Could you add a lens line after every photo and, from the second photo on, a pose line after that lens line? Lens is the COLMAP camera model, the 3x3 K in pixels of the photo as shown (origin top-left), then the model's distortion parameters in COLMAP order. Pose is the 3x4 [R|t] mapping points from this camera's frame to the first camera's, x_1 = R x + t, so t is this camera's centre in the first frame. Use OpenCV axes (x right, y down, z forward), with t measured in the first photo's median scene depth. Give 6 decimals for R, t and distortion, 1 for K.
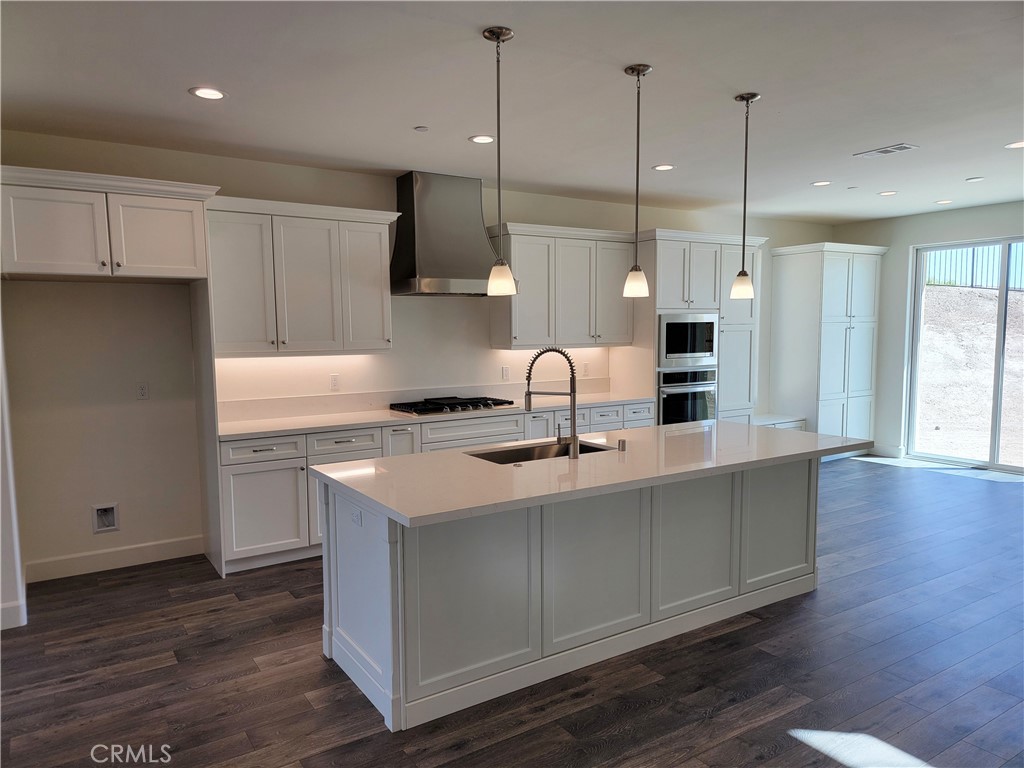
lens RADIAL K [[709.3, 0, 510.6], [0, 709.3, 396.0], [0, 0, 1]] dist [0.087276, -0.055795]
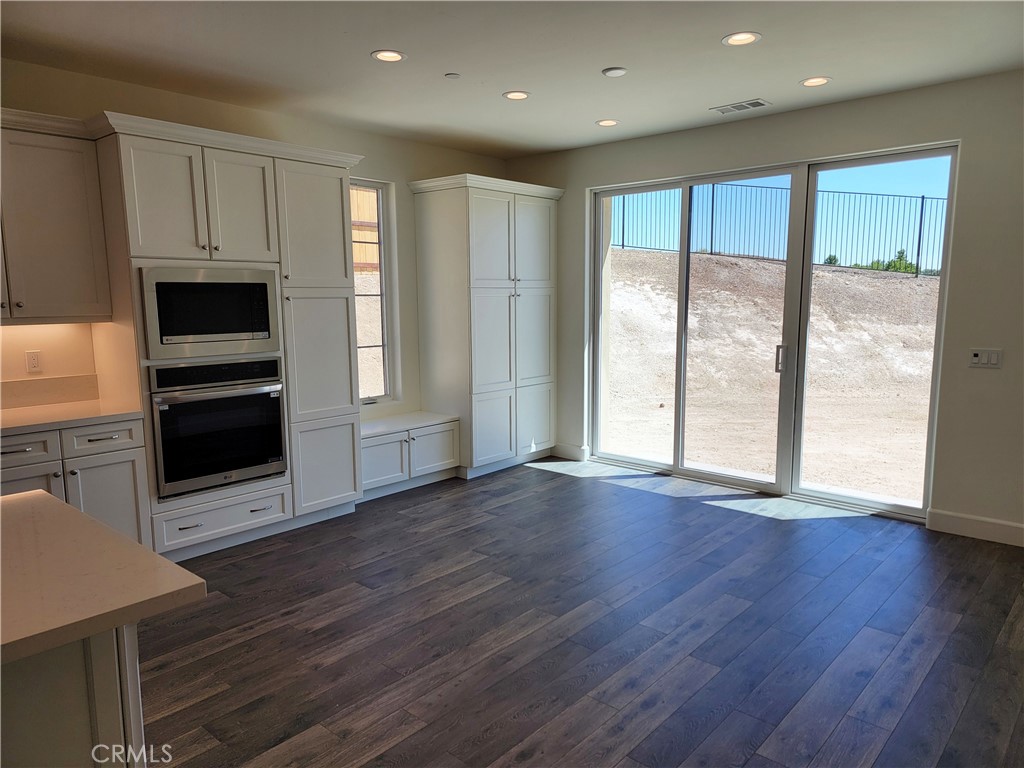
lens RADIAL K [[712.3, 0, 512.1], [0, 712.3, 396.0], [0, 0, 1]] dist [0.077696, -0.056344]
pose [[0.966394, -0.033487, 0.254875, 0.346788], [0.021403, 0.998518, 0.050042, -0.033890], [-0.256173, -0.042905, 0.965678, 0.352338]]
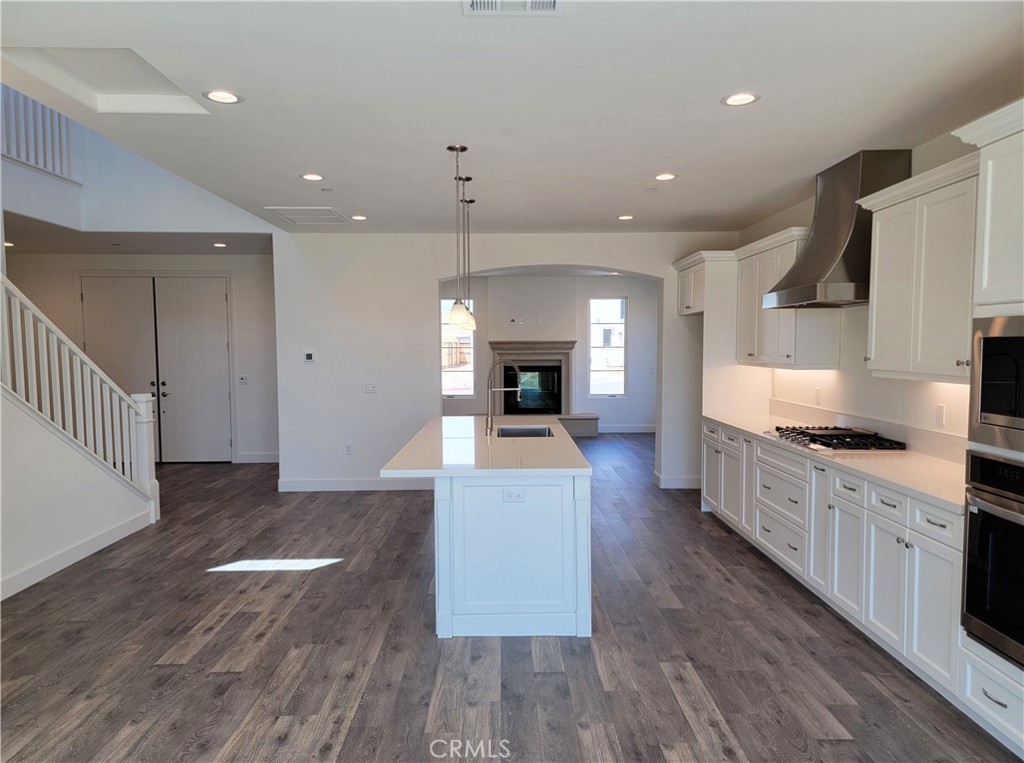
lens RADIAL K [[712.3, 0, 512.1], [0, 712.3, 393.5], [0, 0, 1]] dist [0.077696, -0.056344]
pose [[-0.536357, 0.070018, -0.841082, 0.734841], [-0.072815, 0.988998, 0.128765, -0.105653], [0.840844, 0.130308, -0.525358, 0.999931]]
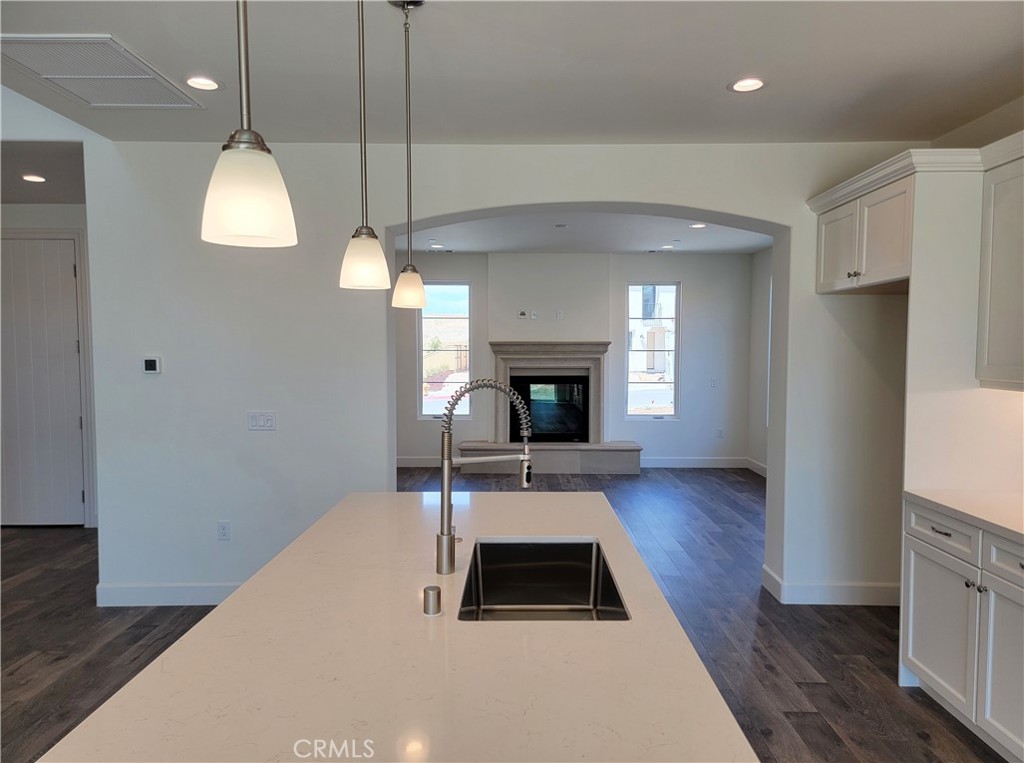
lens RADIAL K [[713.8, 0, 518.1], [0, 713.8, 389.9], [0, 0, 1]] dist [0.080497, -0.067376]
pose [[-0.545573, 0.059068, -0.835979, 0.290816], [-0.076831, 0.989787, 0.120077, -0.072161], [0.834534, 0.129740, -0.535463, 0.729413]]
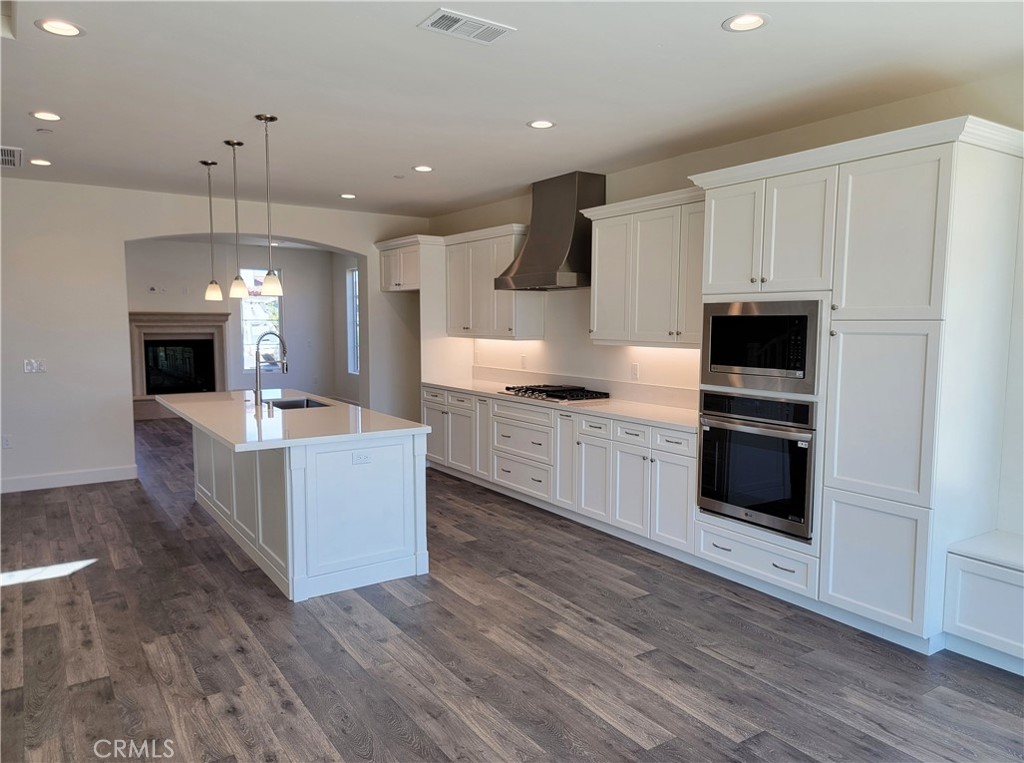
lens RADIAL K [[712.3, 0, 512.1], [0, 712.3, 393.5], [0, 0, 1]] dist [0.077696, -0.056344]
pose [[0.010146, 0.113666, -0.993467, 0.873184], [-0.102307, 0.988423, 0.112044, -0.088003], [0.994701, 0.100501, 0.021658, 0.814899]]
